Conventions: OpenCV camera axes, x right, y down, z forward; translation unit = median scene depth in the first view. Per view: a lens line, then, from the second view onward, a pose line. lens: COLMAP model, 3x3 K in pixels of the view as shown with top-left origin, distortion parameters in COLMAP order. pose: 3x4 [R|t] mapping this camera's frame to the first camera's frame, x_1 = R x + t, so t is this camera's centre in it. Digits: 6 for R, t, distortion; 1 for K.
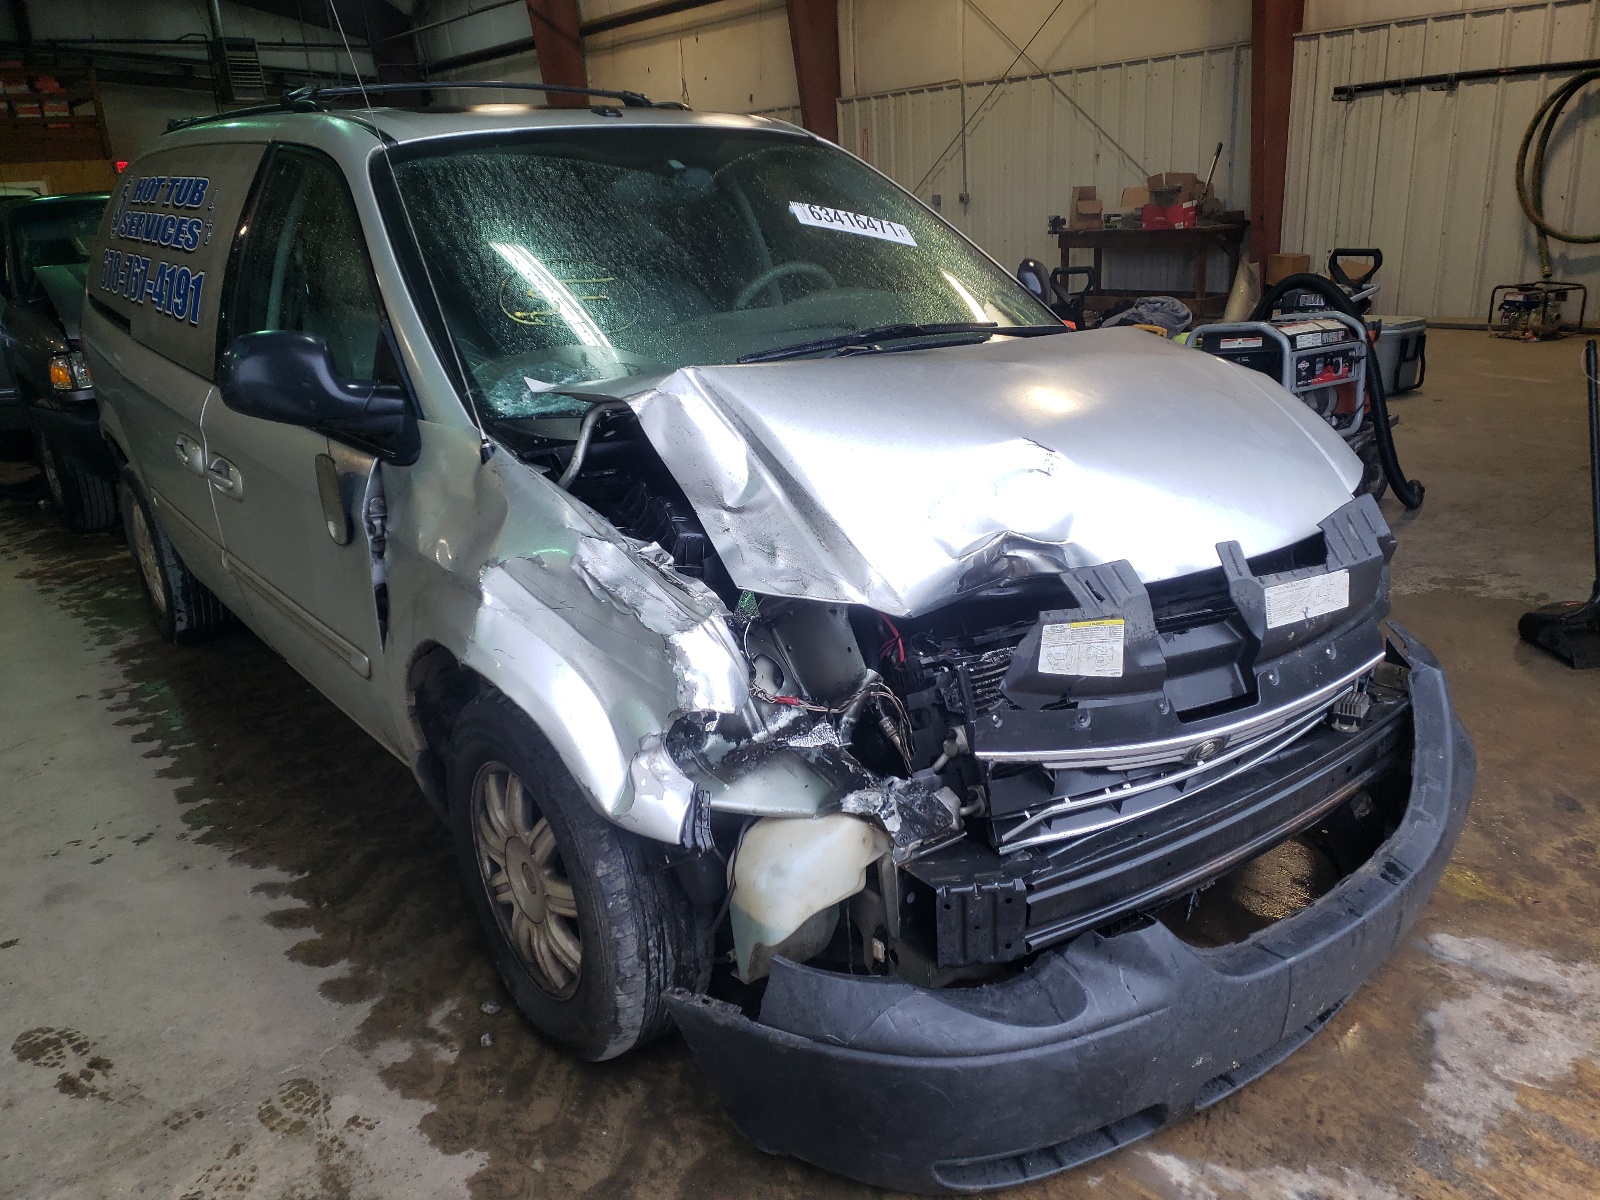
lens RADIAL K [[1220.7, 0, 800.4], [0, 1220.7, 600.4], [0, 0, 1]] dist [-0.004326, 0.000966]
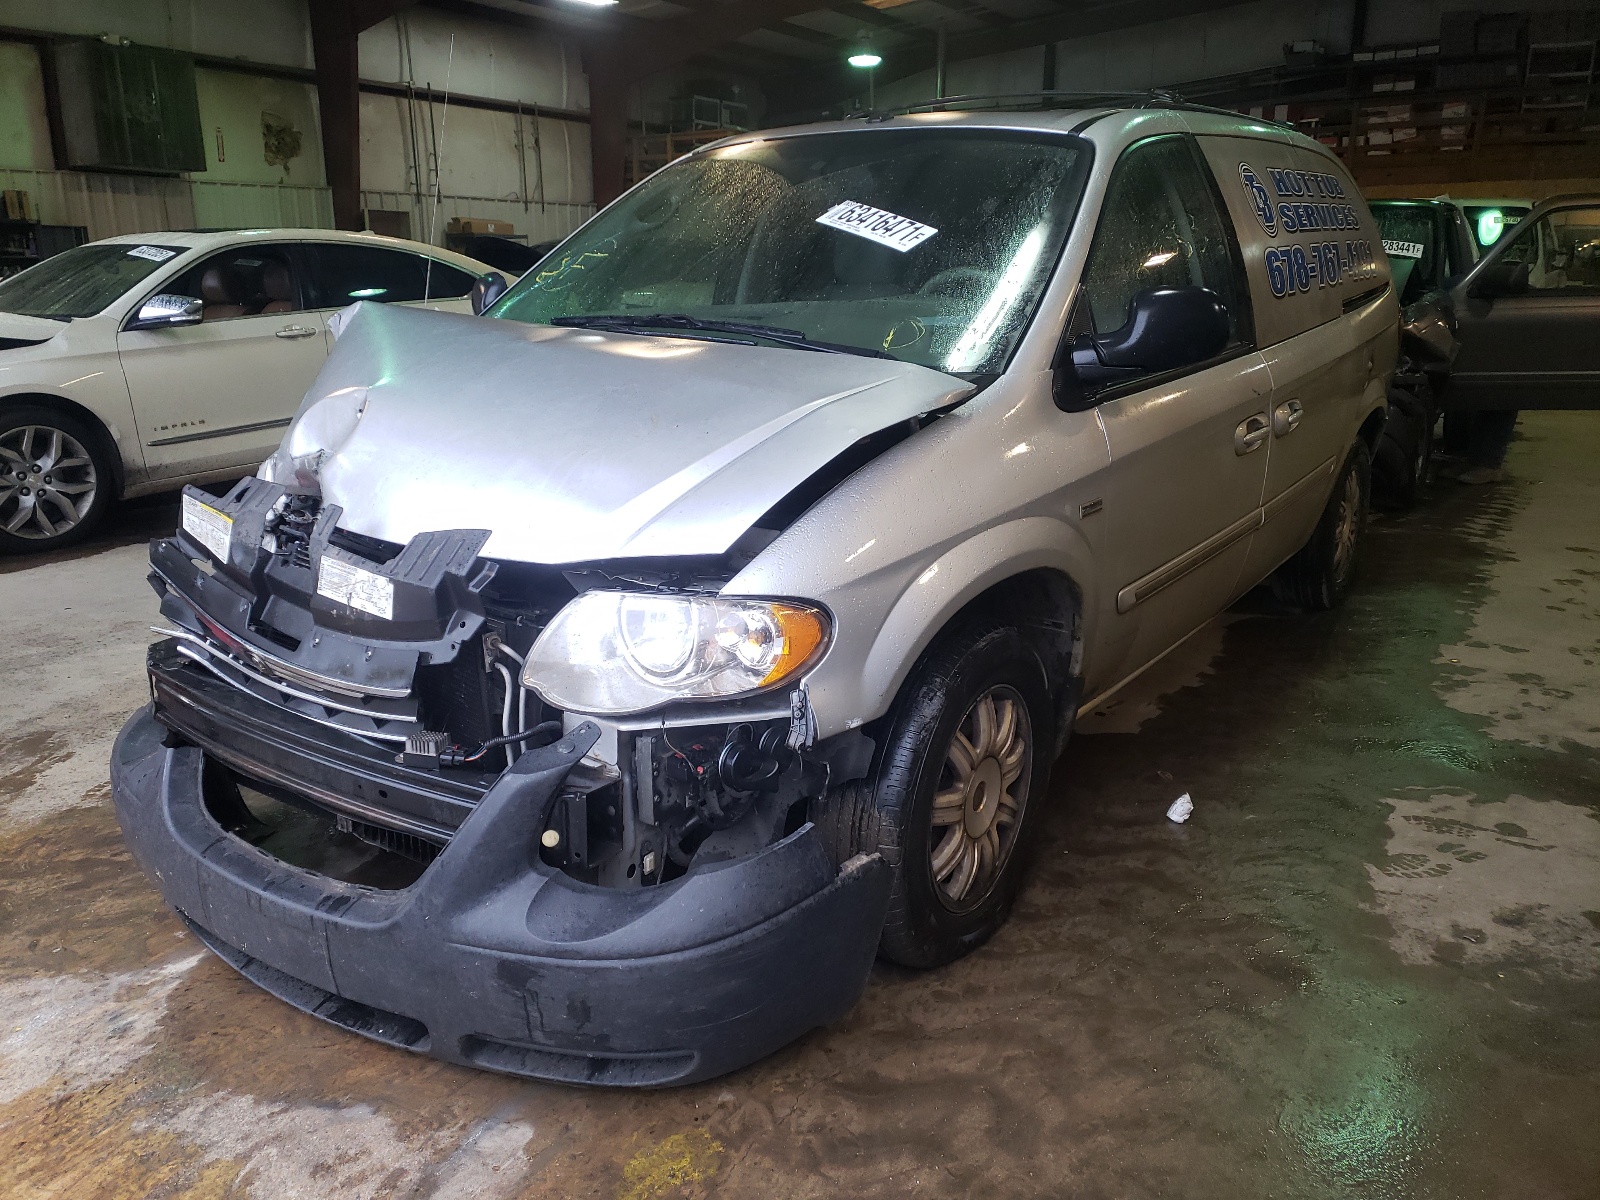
lens RADIAL K [[1220.7, 0, 800.9], [0, 1220.7, 599.1], [0, 0, 1]] dist [-0.004326, 0.000966]
pose [[0.339993, 0.307360, -0.888783, 1.420591], [-0.318909, 0.926766, 0.198500, -0.304413], [0.884704, 0.215953, 0.413113, 0.913560]]
